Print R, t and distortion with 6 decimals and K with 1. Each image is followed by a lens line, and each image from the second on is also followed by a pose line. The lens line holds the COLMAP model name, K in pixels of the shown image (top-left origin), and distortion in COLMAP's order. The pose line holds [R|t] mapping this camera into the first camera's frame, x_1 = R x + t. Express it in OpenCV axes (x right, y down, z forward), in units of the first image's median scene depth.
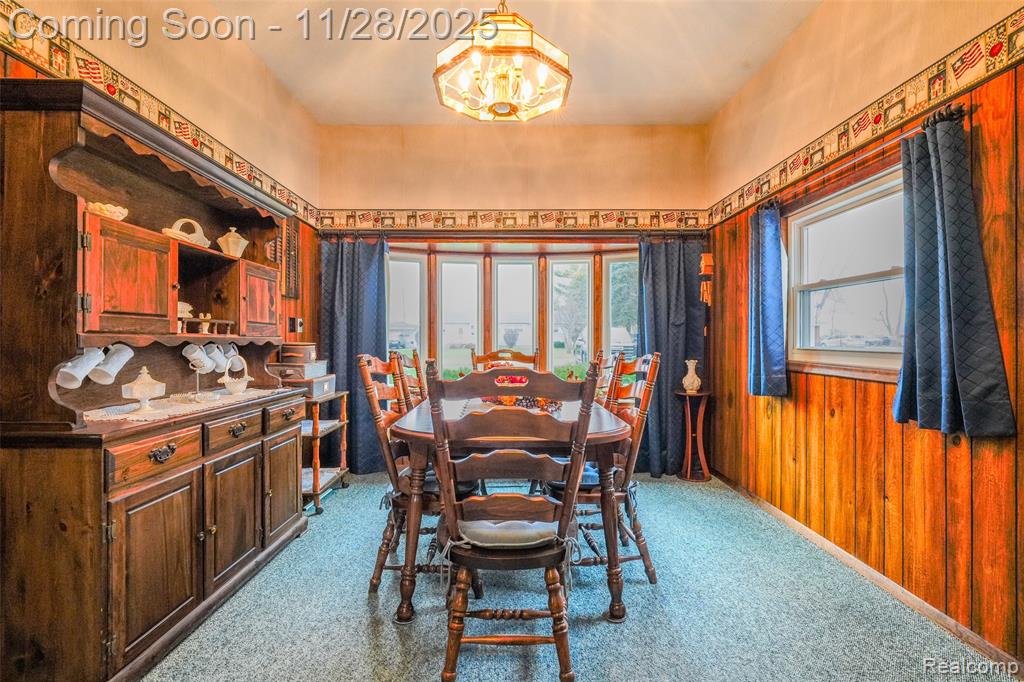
lens RADIAL K [[470.3, 0, 512.9], [0, 470.3, 339.7], [0, 0, 1]] dist [-0.014944, 0.007414]
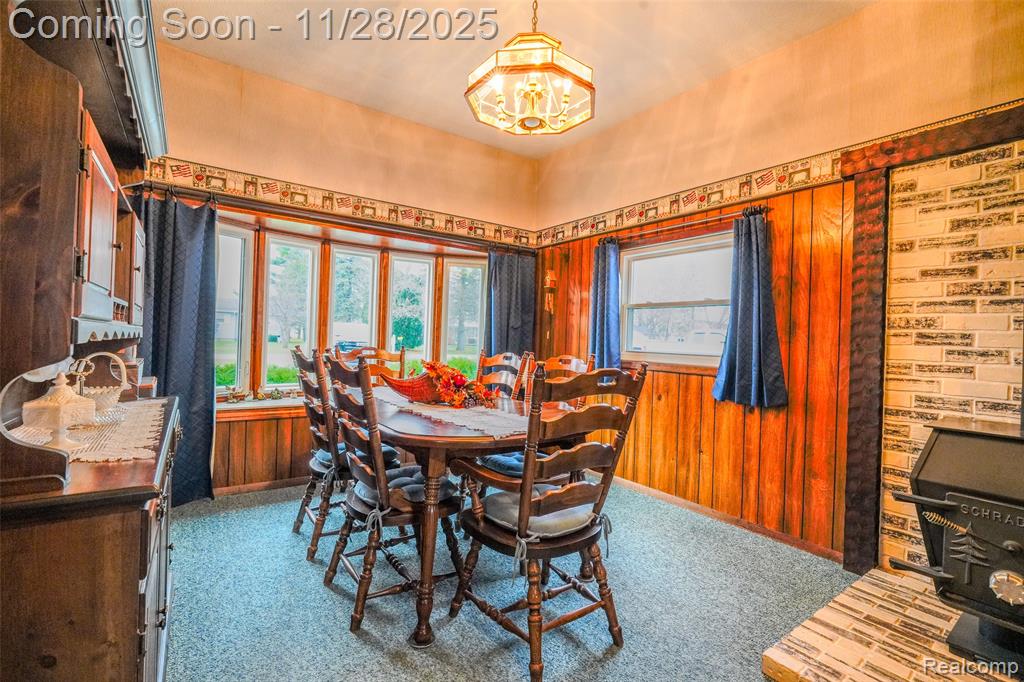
lens RADIAL K [[457.3, 0, 511.8], [0, 457.3, 339.0], [0, 0, 1]] dist [-0.014226, 0.007071]
pose [[0.817341, 0.026451, 0.575547, -0.496541], [-0.030542, 0.999530, -0.002563, -0.001950], [-0.575345, -0.015484, 0.817764, 0.140494]]
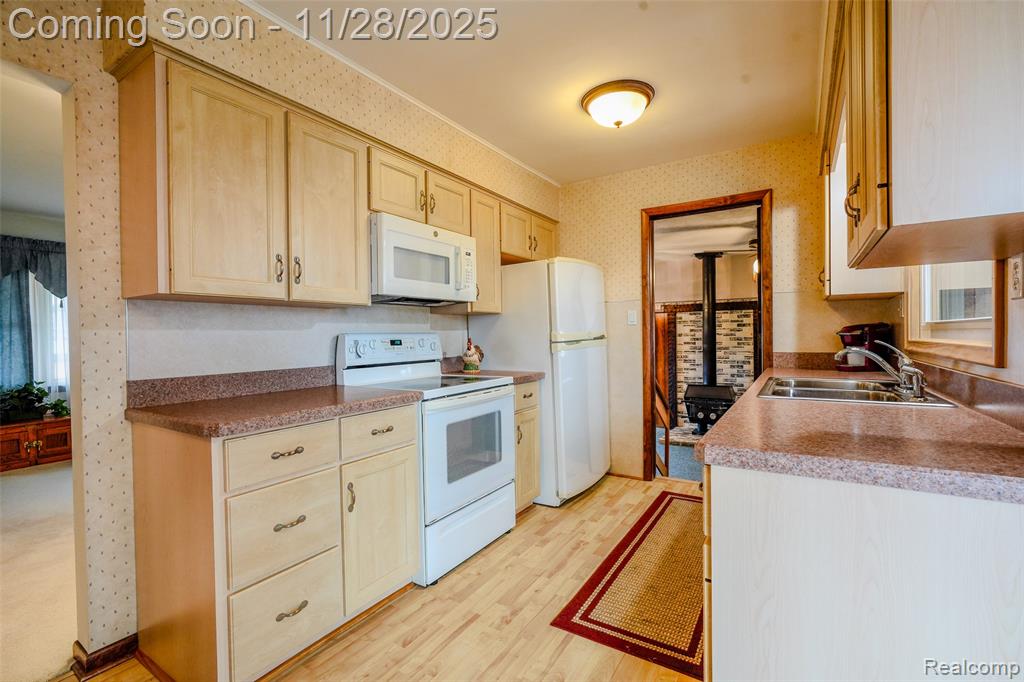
lens RADIAL K [[457.3, 0, 511.8], [0, 457.3, 339.0], [0, 0, 1]] dist [-0.014226, 0.007071]
pose [[0.549520, -0.016825, 0.835311, -2.781976], [0.016211, 0.999824, 0.009474, -0.243607], [-0.835323, 0.008335, 0.549696, -0.367362]]
